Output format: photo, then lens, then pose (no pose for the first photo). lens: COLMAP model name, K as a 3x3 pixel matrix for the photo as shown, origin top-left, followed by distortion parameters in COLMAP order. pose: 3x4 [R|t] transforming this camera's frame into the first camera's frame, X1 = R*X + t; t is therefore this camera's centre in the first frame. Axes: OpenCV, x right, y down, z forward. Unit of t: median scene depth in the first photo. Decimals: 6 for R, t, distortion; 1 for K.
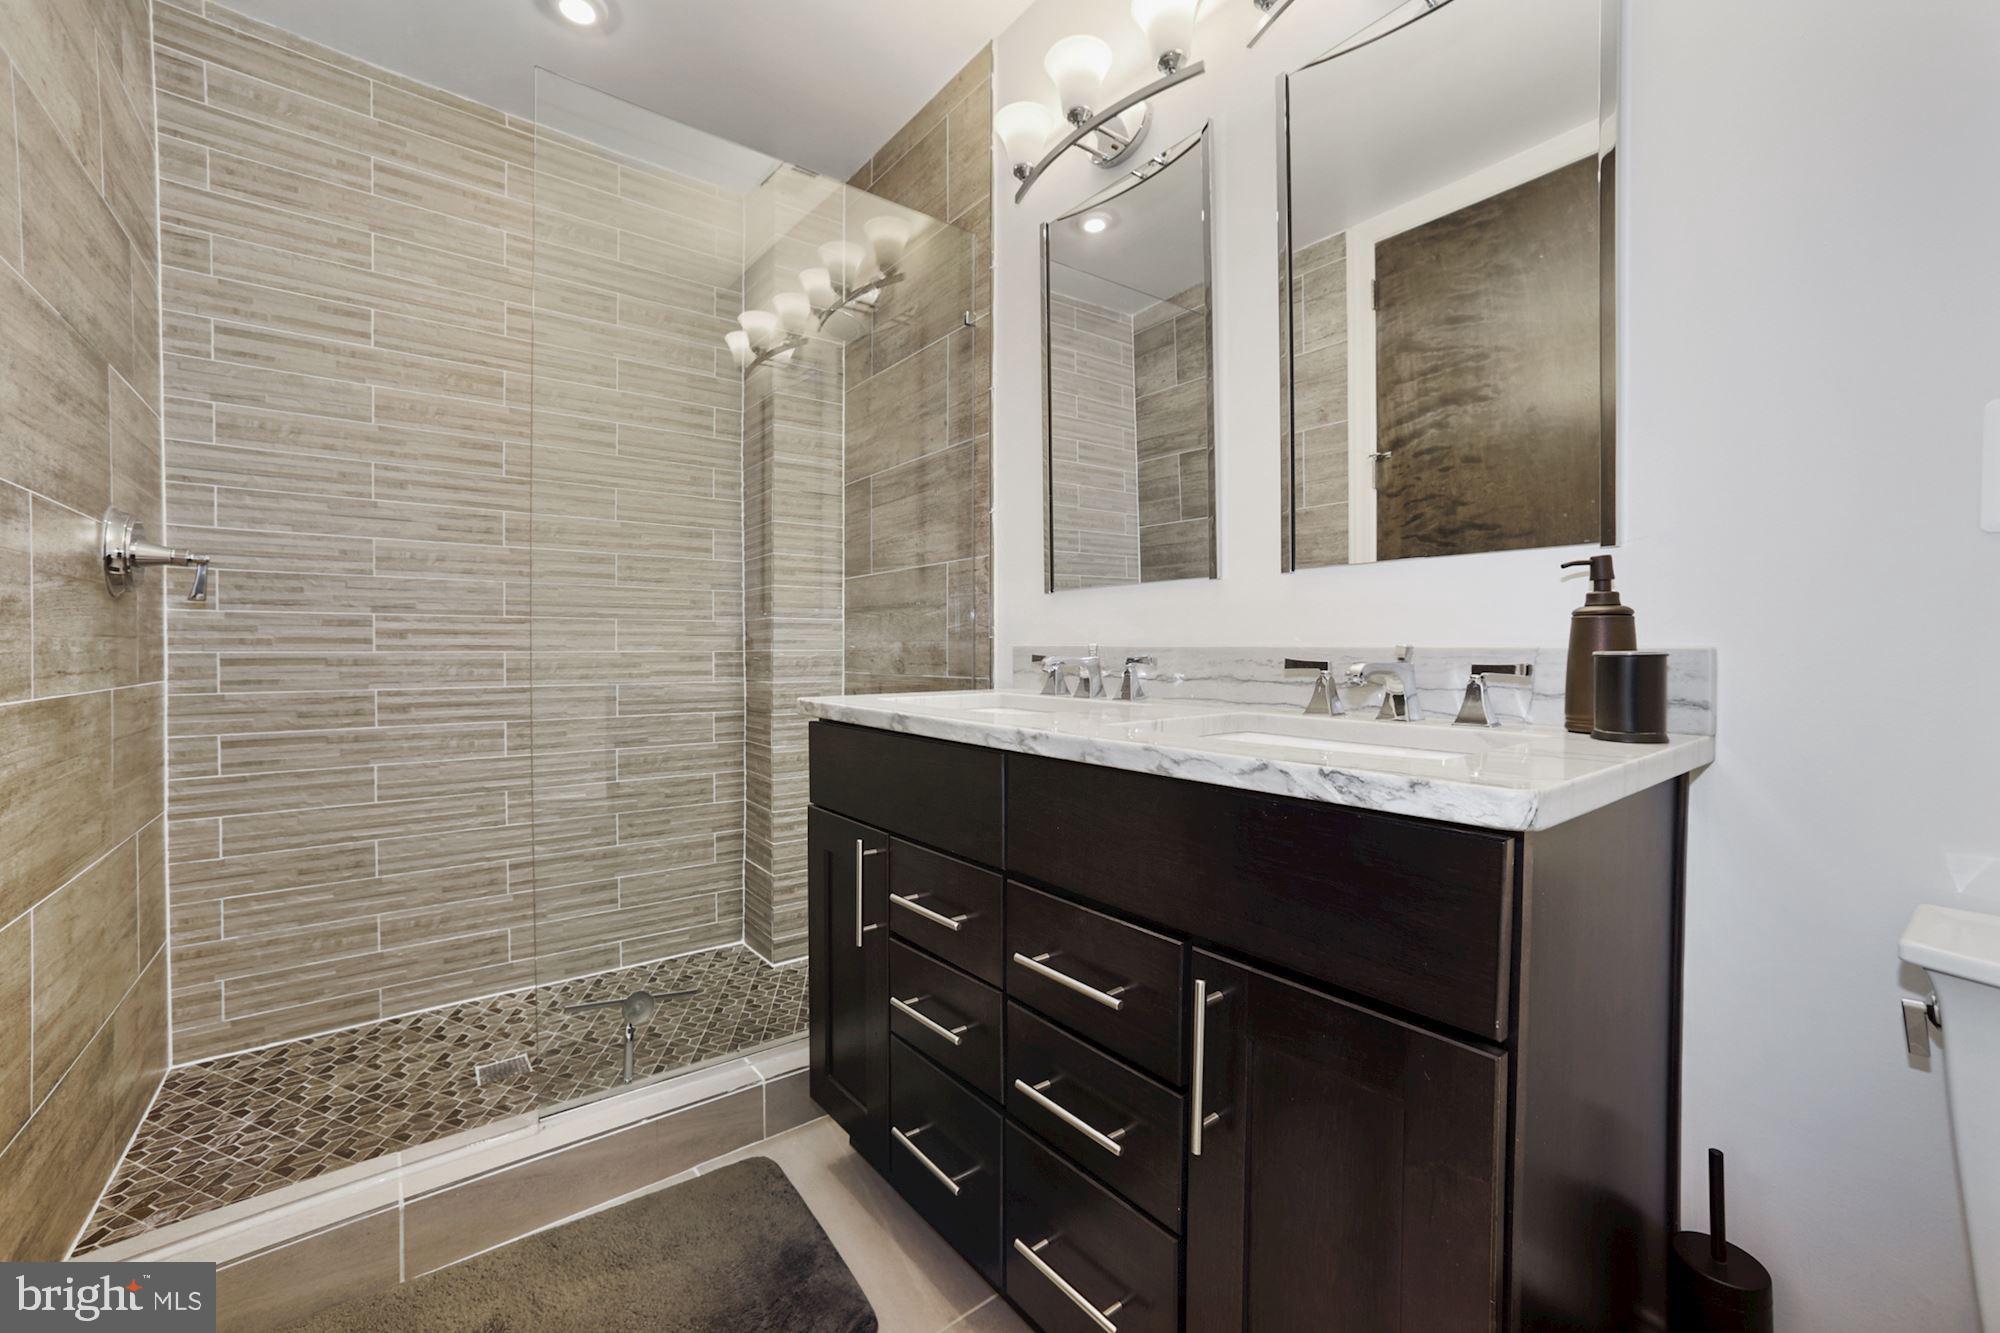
lens RADIAL K [[789.5, 0, 1029.9], [0, 789.5, 640.6], [0, 0, 1]] dist [-0.034766, 0.019737]
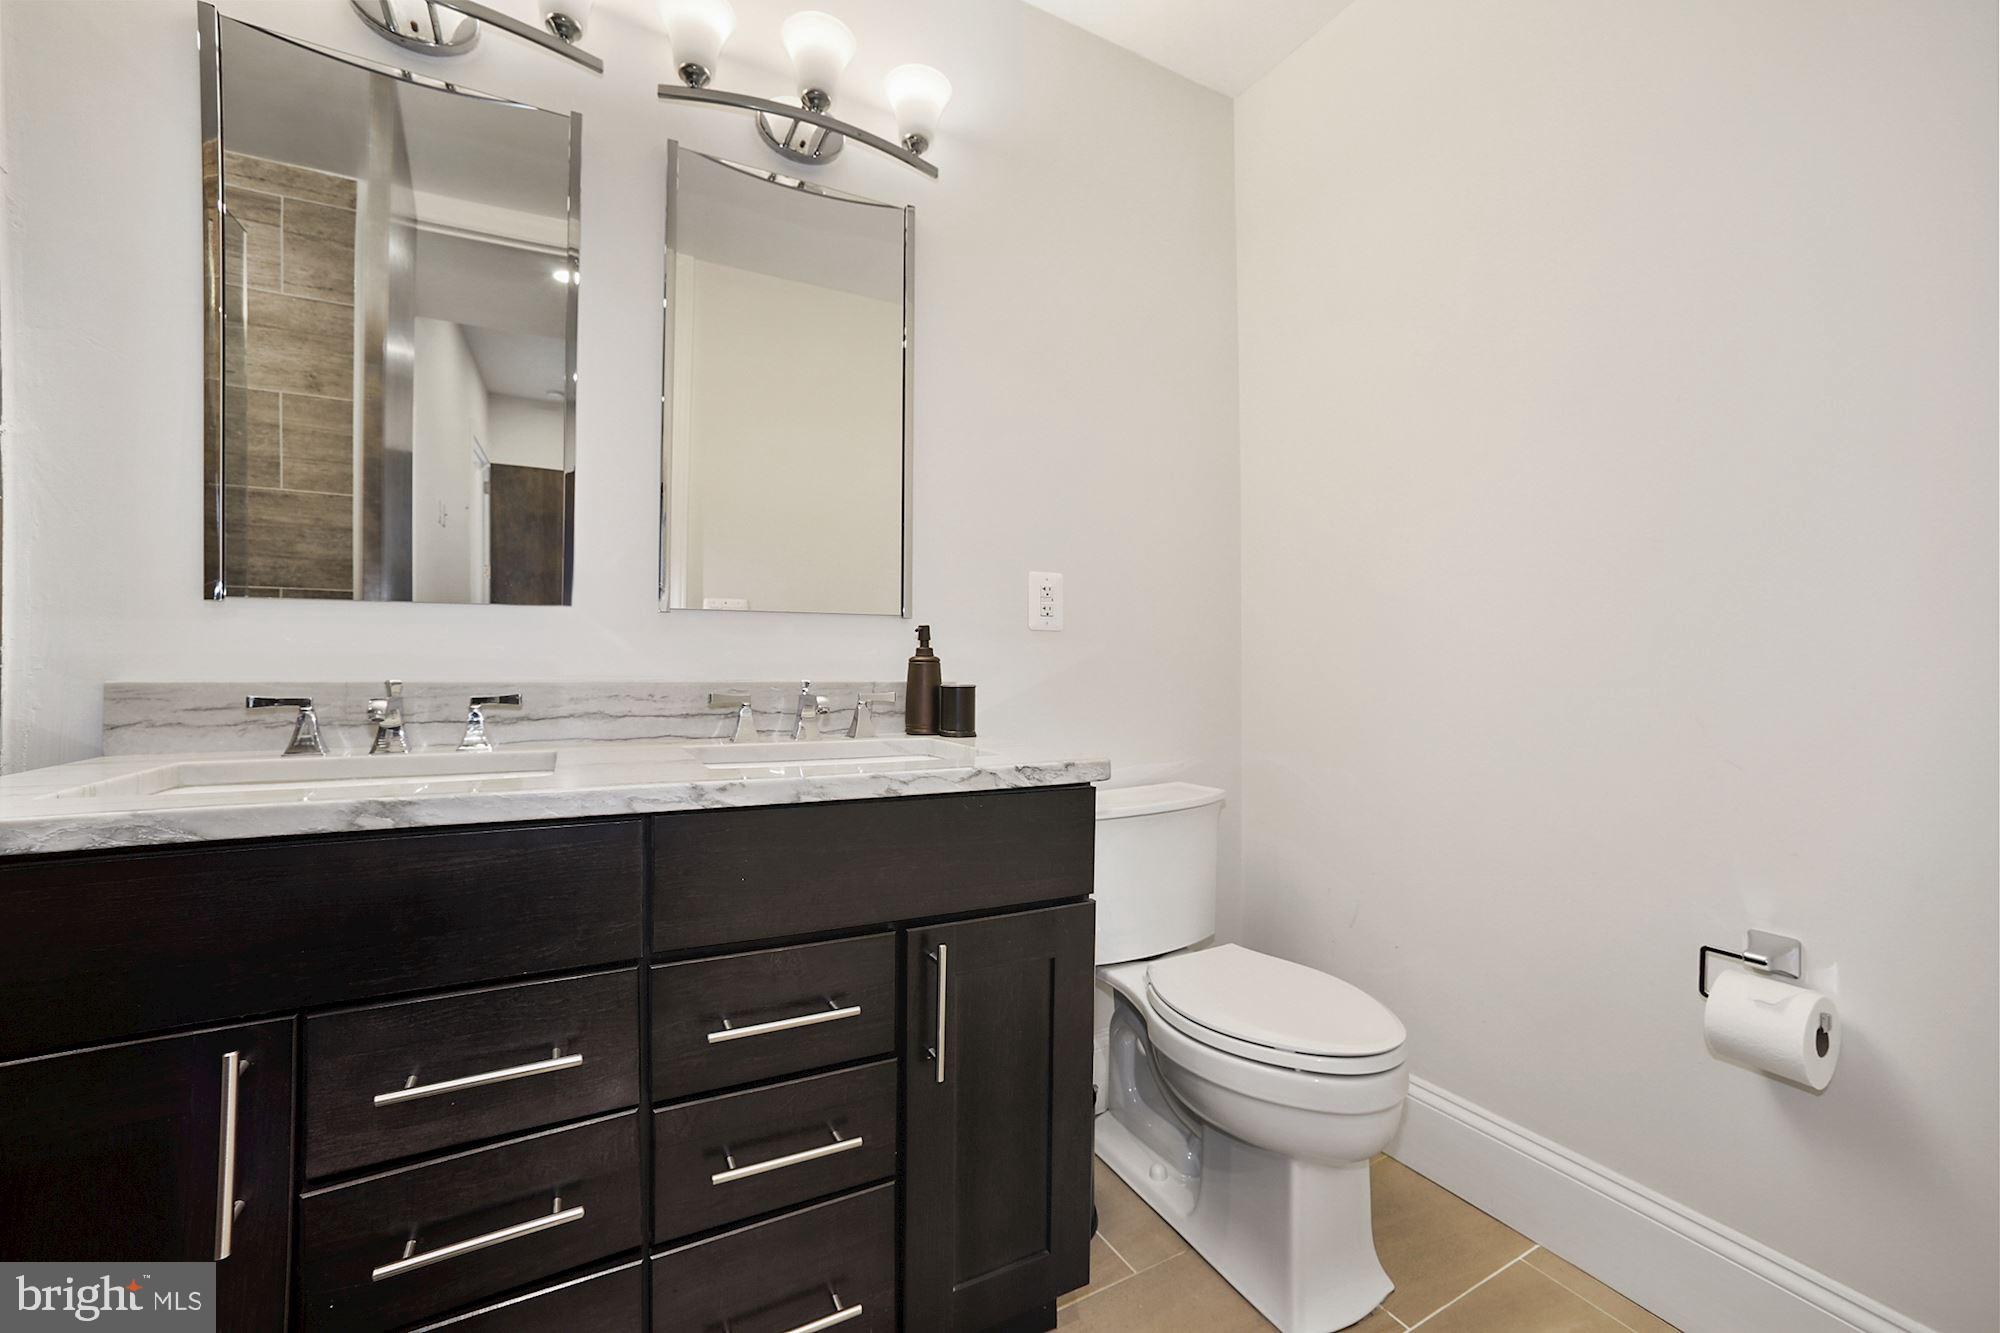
lens RADIAL K [[811.6, 0, 988.7], [0, 811.6, 645.0], [0, 0, 1]] dist [-0.043405, 0.021898]
pose [[0.216795, 0.029219, 0.975780, -0.859450], [-0.012953, 0.999550, -0.027053, -0.023585], [-0.976131, -0.006775, 0.217076, 0.501193]]
